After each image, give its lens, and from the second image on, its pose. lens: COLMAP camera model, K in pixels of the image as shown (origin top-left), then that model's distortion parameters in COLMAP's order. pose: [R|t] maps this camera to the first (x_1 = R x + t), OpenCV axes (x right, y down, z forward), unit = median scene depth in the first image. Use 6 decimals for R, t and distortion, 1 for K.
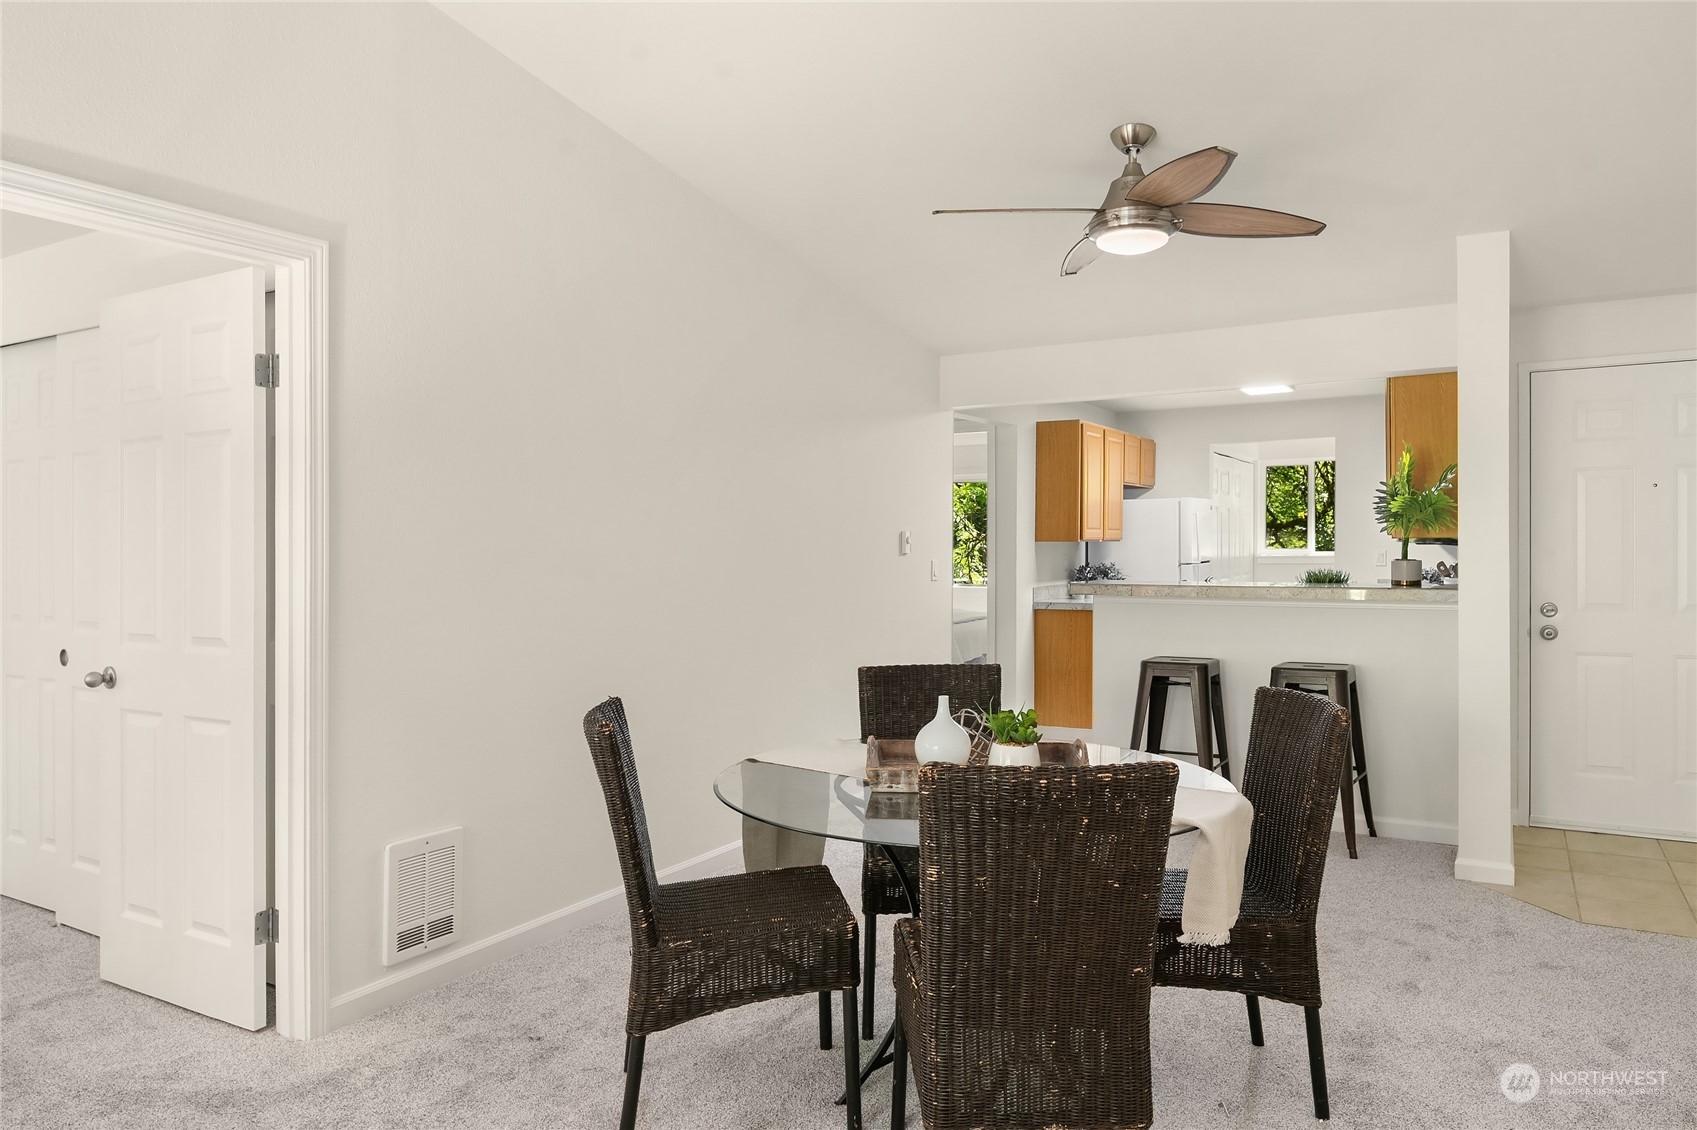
lens RADIAL K [[1102.3, 0, 856.6], [0, 1102.3, 525.6], [0, 0, 1]] dist [0.000370, -0.001203]
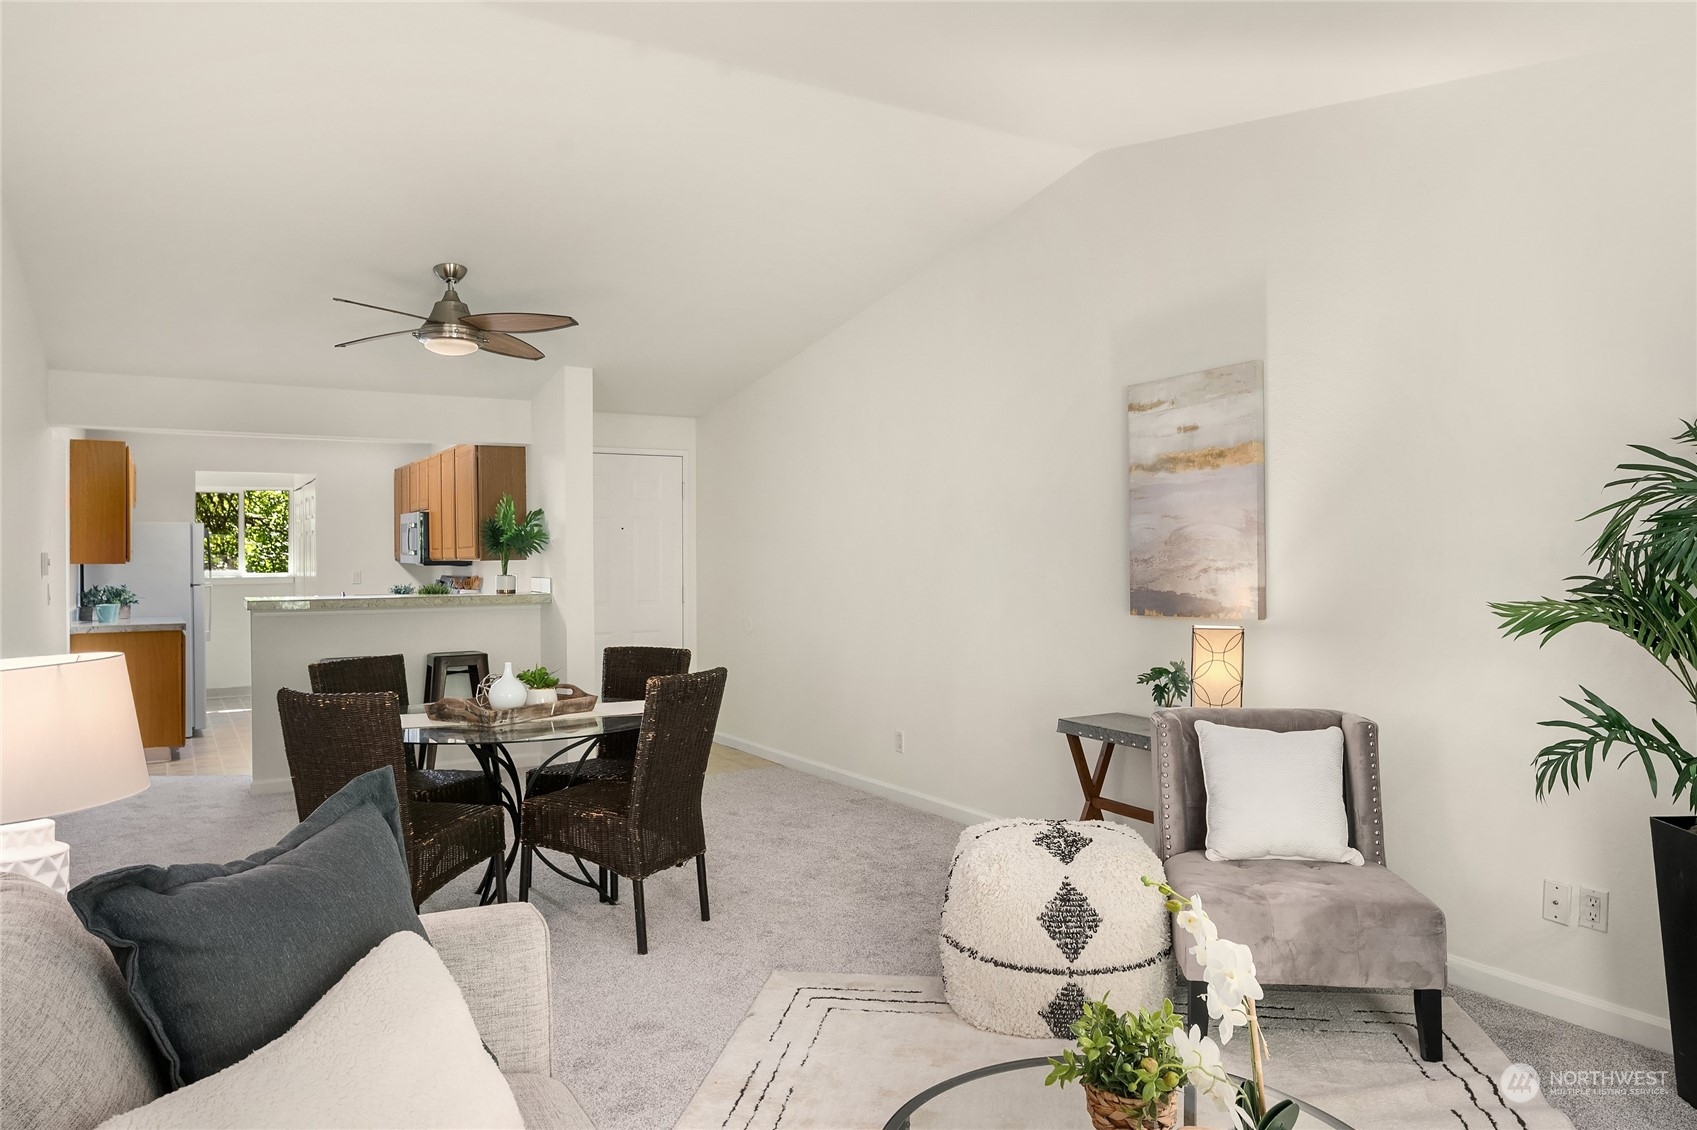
lens RADIAL K [[1106.7, 0, 848.5], [0, 1106.7, 565.0], [0, 0, 1]] dist [-0.000944, -0.001858]
pose [[0.481381, -0.002191, 0.876509, -0.548846], [-0.010914, 0.999904, 0.008493, -0.000145], [-0.876443, -0.013655, 0.481311, -0.087567]]
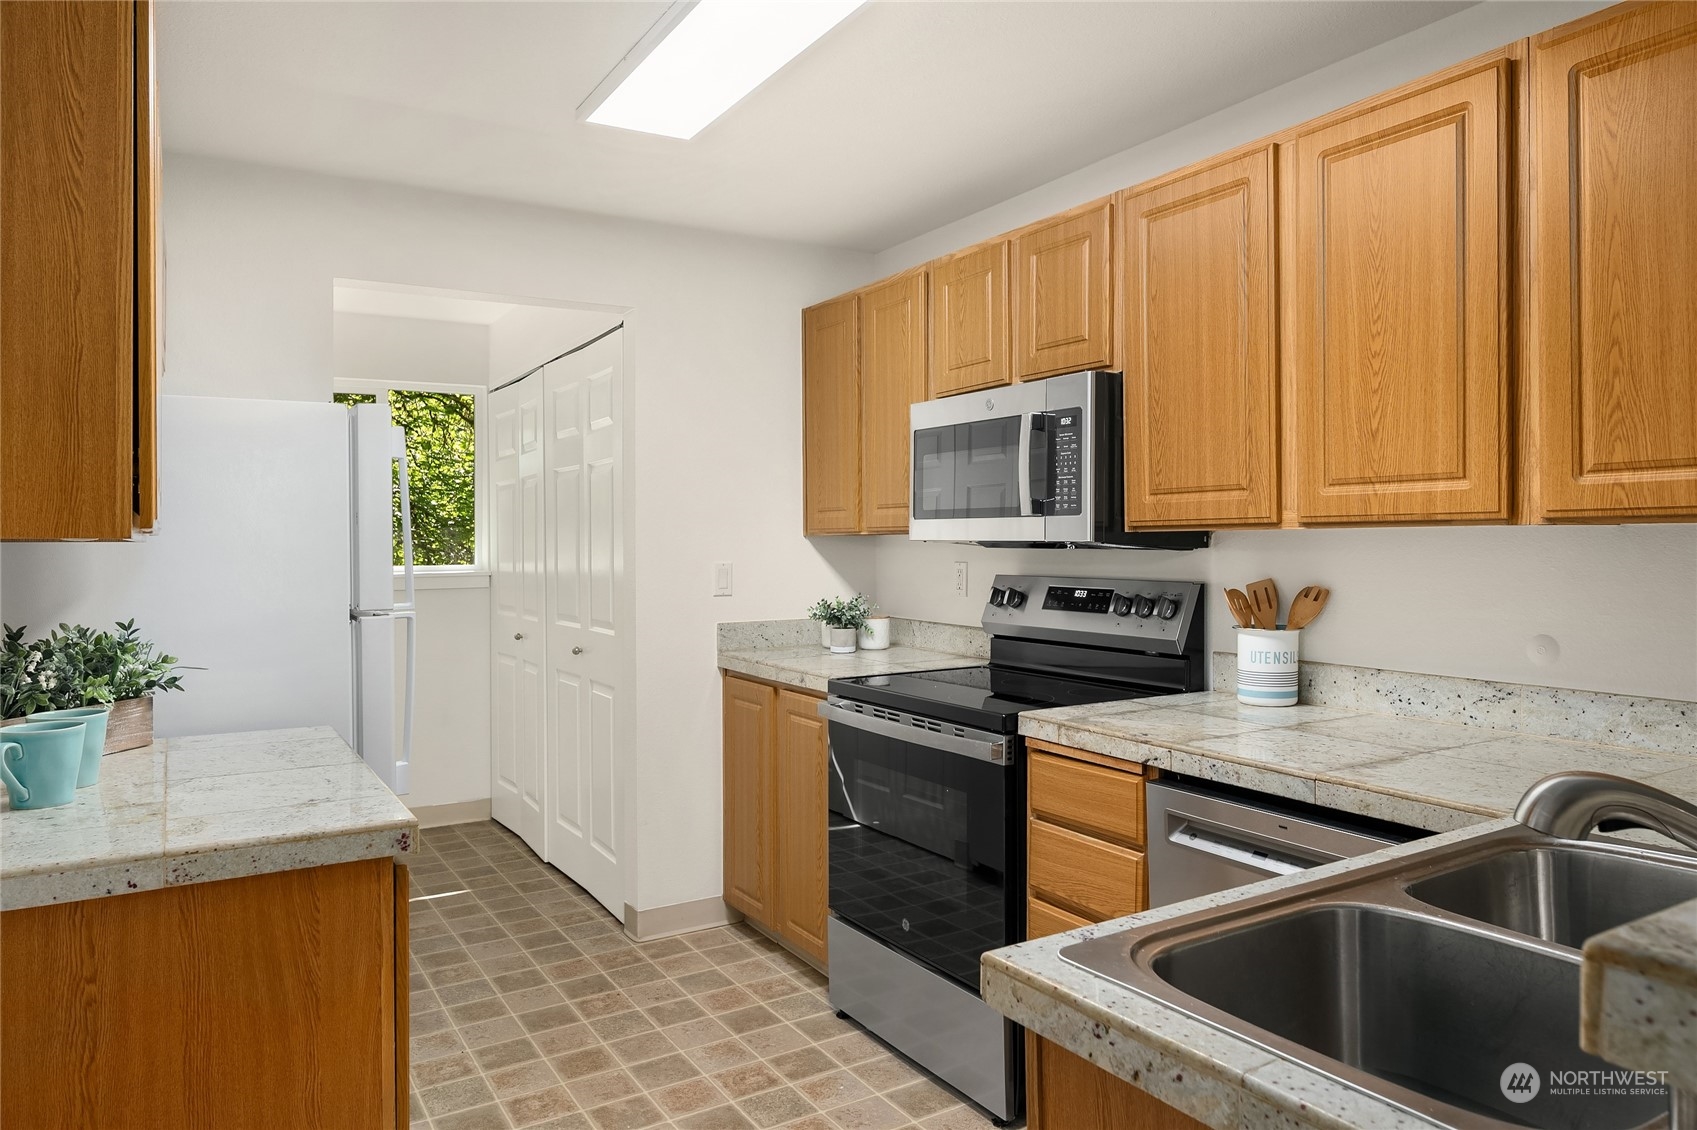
lens RADIAL K [[1129.5, 0, 846.1], [0, 1129.5, 546.5], [0, 0, 1]] dist [-0.002596, -0.003026]
pose [[0.497441, -0.002178, 0.867495, 0.136258], [-0.007496, 0.999949, 0.006809, 0.020709], [-0.867465, -0.009890, 0.497399, 1.194529]]
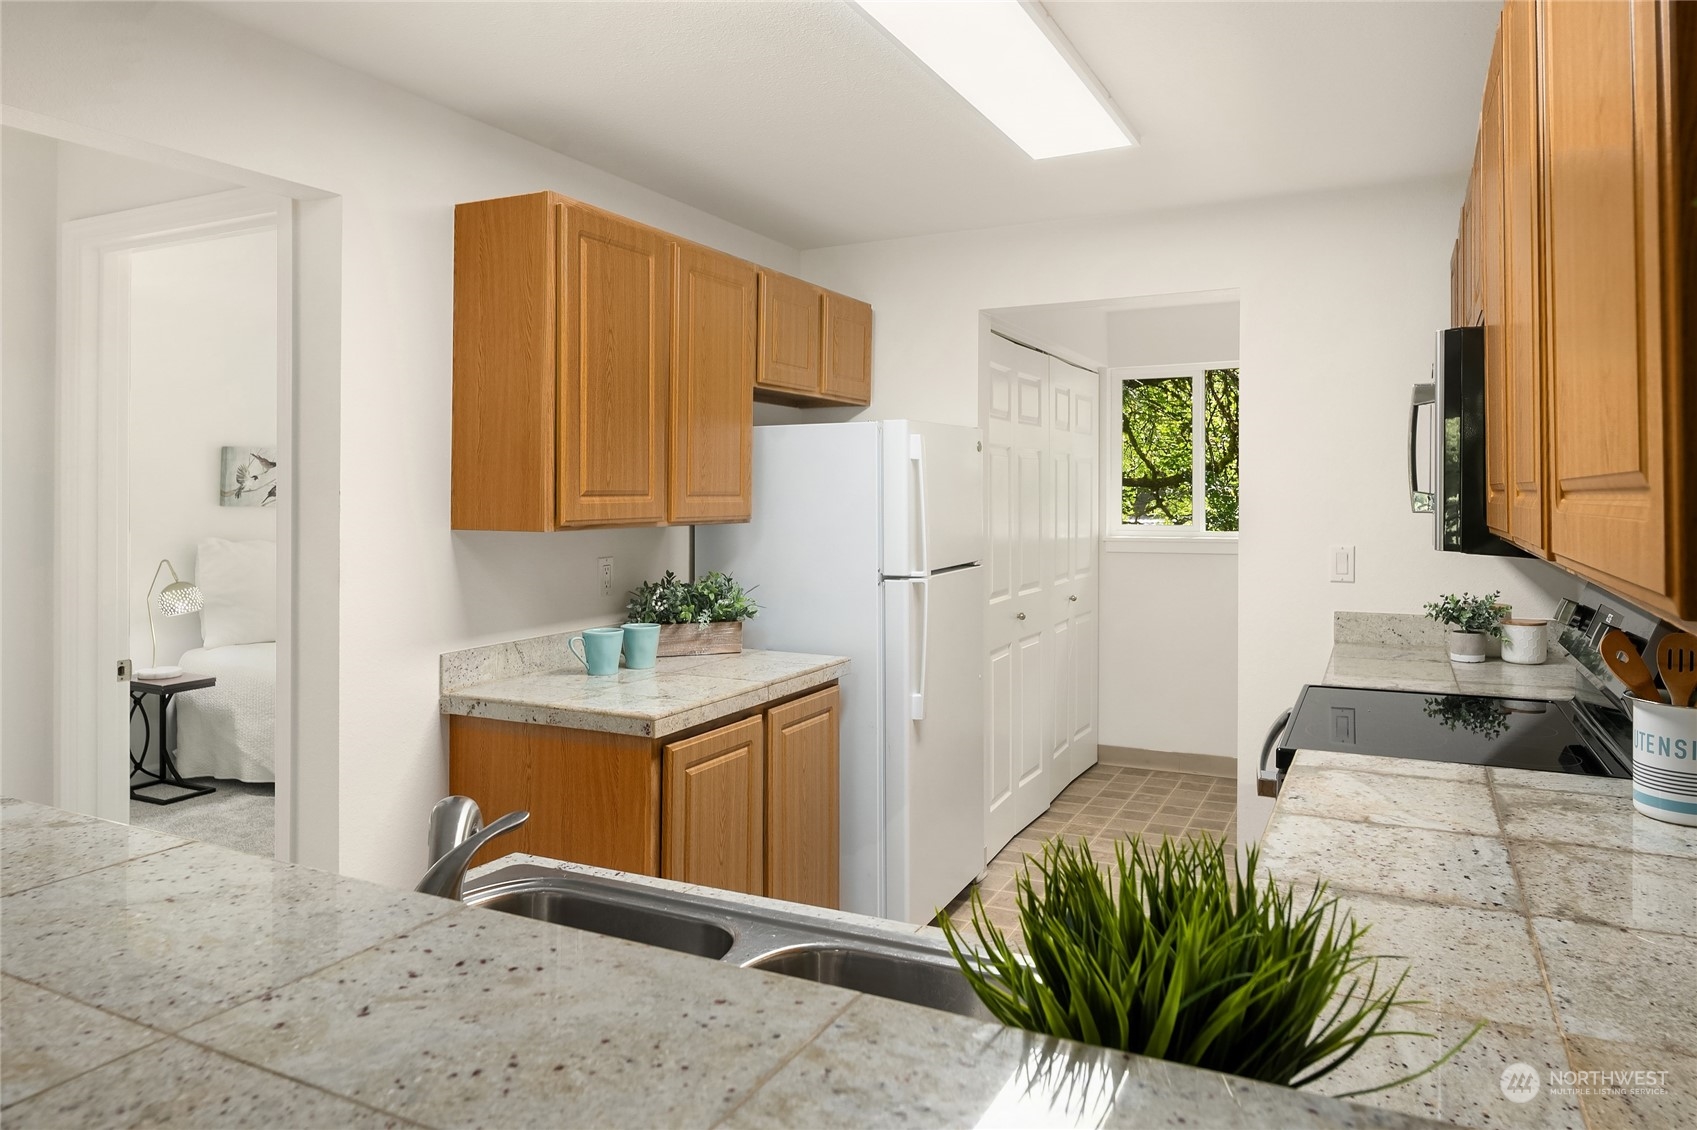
lens RADIAL K [[1093.9, 0, 852.4], [0, 1093.9, 475.7], [0, 0, 1]] dist [0.003592, -0.002332]
pose [[0.997477, 0.008606, 0.070460, 0.415440], [-0.008670, 0.999962, 0.000610, -0.007679], [-0.070452, -0.001219, 0.997514, 0.960228]]
